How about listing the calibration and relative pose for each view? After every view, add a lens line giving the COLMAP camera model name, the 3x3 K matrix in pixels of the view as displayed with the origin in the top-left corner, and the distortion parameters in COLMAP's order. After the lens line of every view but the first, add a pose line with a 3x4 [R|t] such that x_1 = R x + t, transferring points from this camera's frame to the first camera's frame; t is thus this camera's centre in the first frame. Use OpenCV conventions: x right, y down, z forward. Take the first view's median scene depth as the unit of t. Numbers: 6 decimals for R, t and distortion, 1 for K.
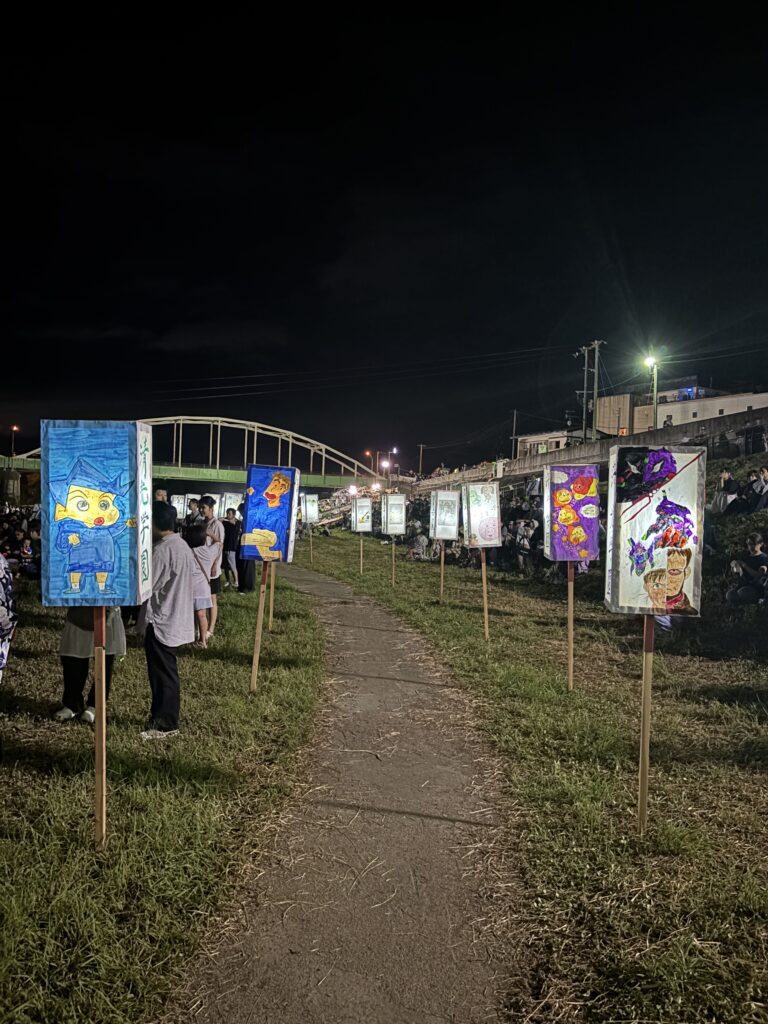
lens RADIAL K [[786.5, 0, 380.6], [0, 786.5, 510.9], [0, 0, 1]] dist [0.051019, -0.030430]
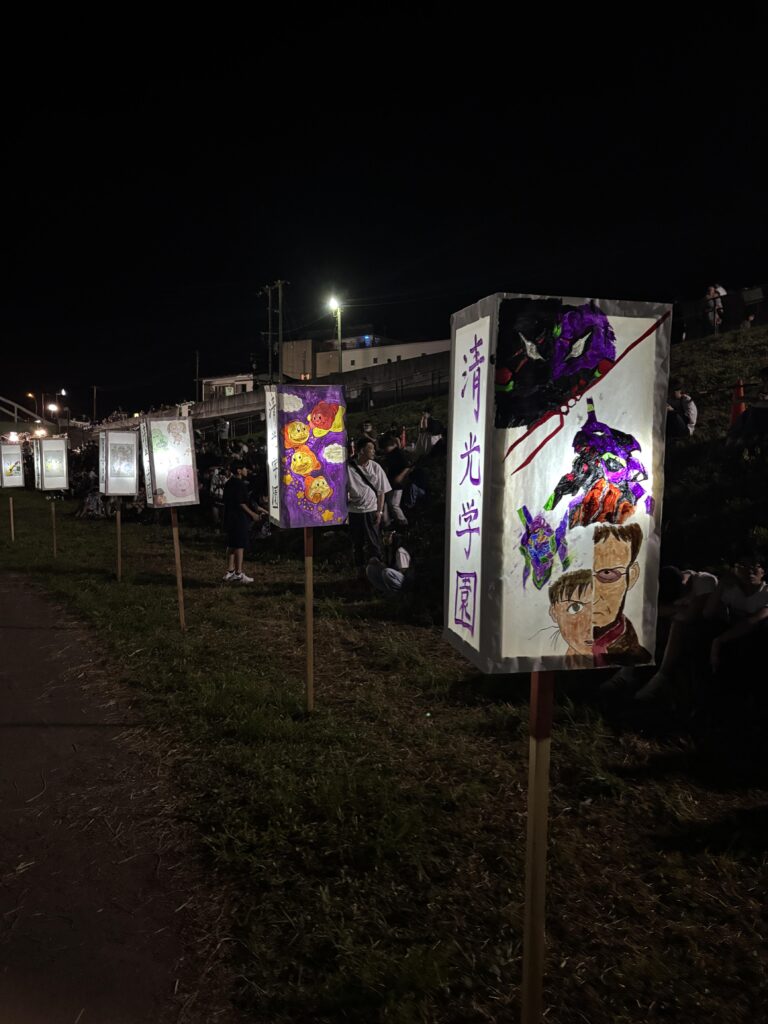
lens RADIAL K [[786.5, 0, 380.8], [0, 786.5, 508.6], [0, 0, 1]] dist [0.051019, -0.030430]
pose [[0.923605, -0.045560, 0.380629, 0.039505], [0.020628, 0.997381, 0.069328, 0.001478], [-0.382791, -0.056180, 0.922125, 0.343219]]
